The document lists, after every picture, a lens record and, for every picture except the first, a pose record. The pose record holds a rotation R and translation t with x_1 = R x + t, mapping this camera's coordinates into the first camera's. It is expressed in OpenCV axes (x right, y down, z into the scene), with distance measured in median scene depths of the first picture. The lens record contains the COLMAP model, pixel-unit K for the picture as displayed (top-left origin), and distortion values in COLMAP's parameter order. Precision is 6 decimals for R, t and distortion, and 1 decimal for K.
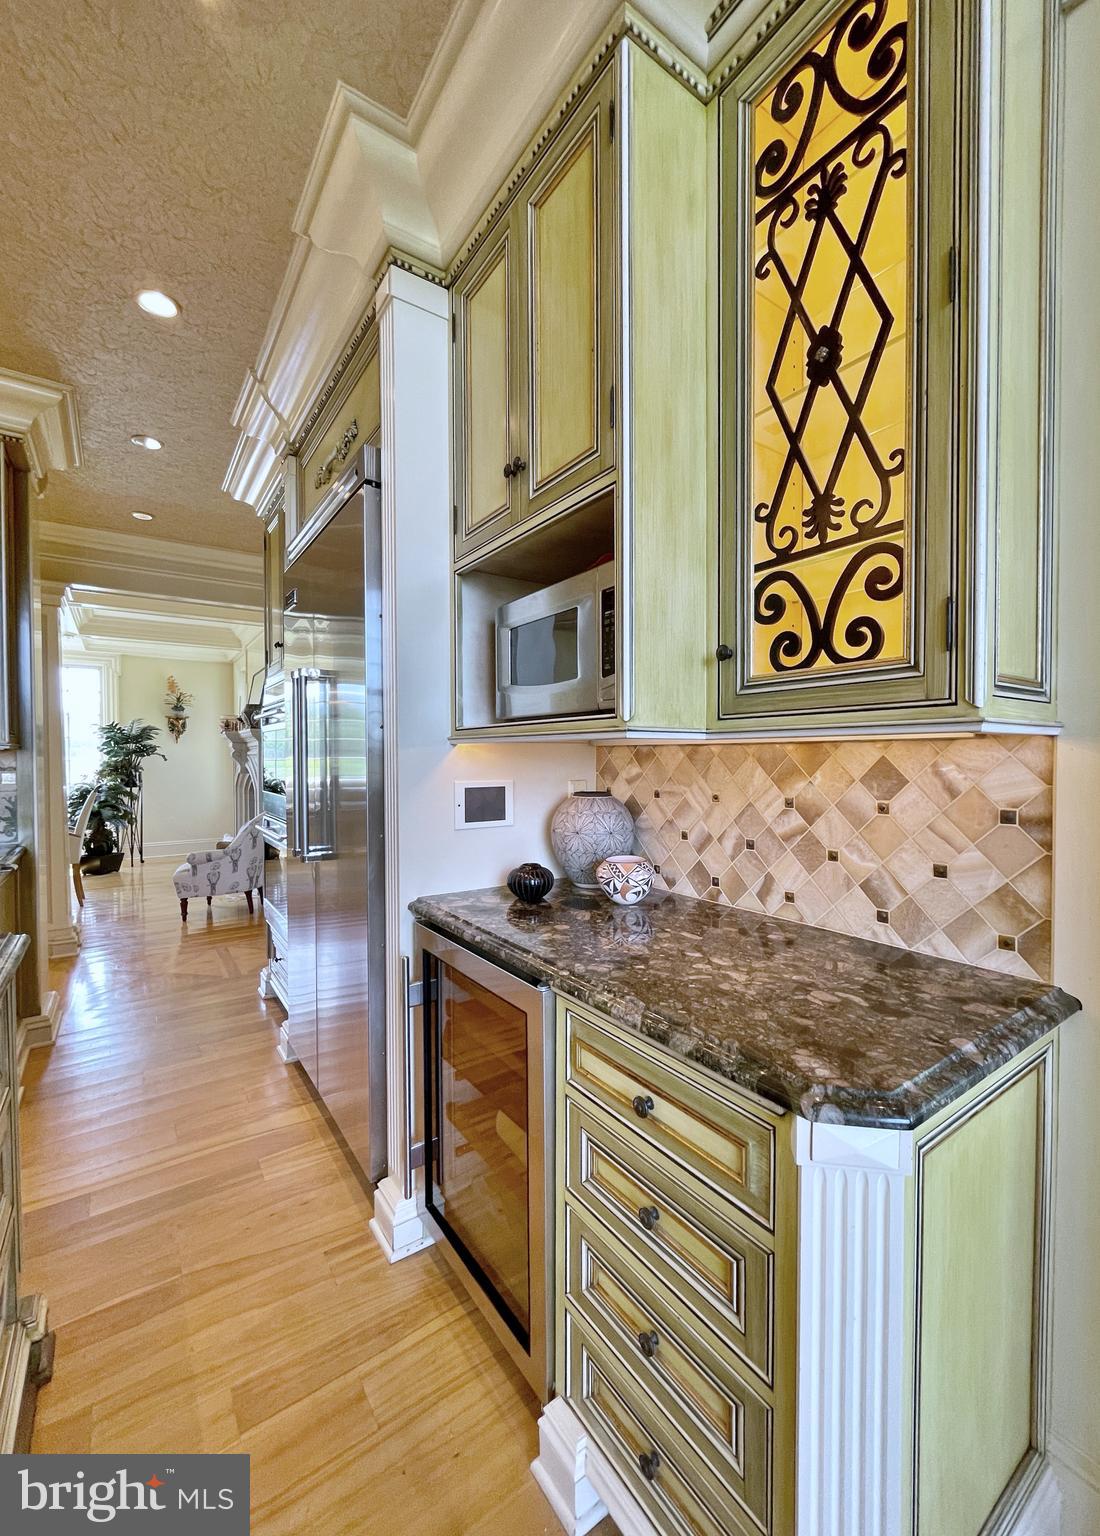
lens RADIAL K [[616.2, 0, 551.9], [0, 616.2, 768.0], [0, 0, 1]] dist [-0.002196, -0.000317]
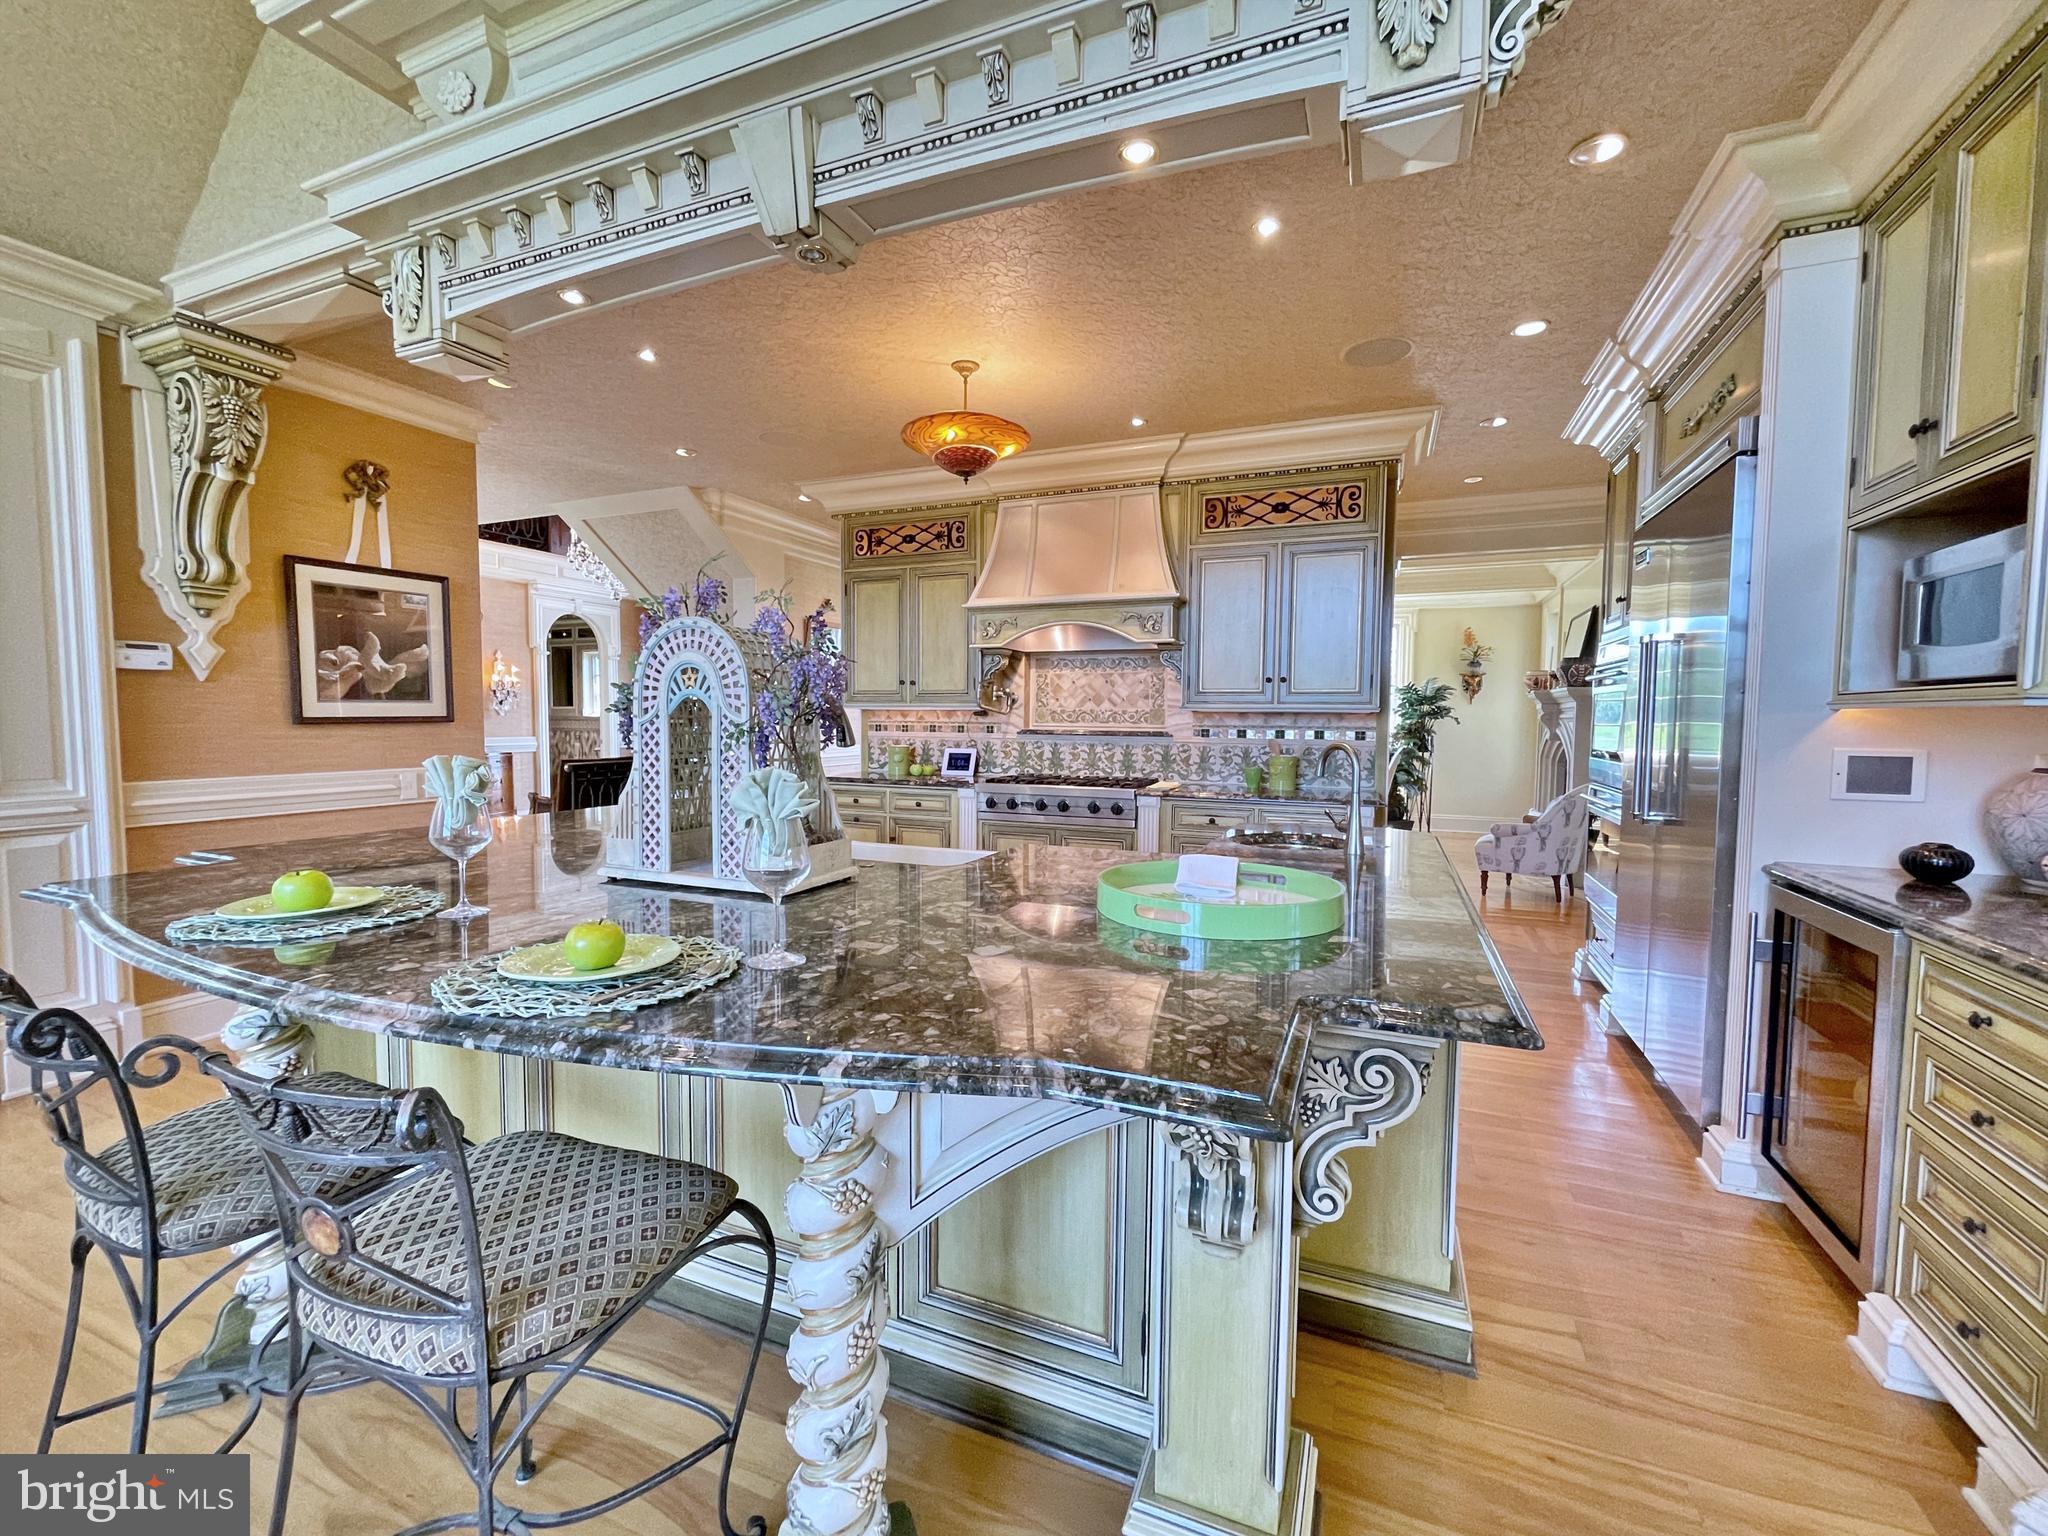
lens RADIAL K [[833.7, 0, 1041.9], [0, 833.7, 764.9], [0, 0, 1]] dist [0.000155, -0.001128]
pose [[0.544155, 0.055932, -0.837118, 0.244281], [-0.026883, 0.998425, 0.049235, 0.015983], [0.838554, -0.004287, 0.544802, -0.697903]]
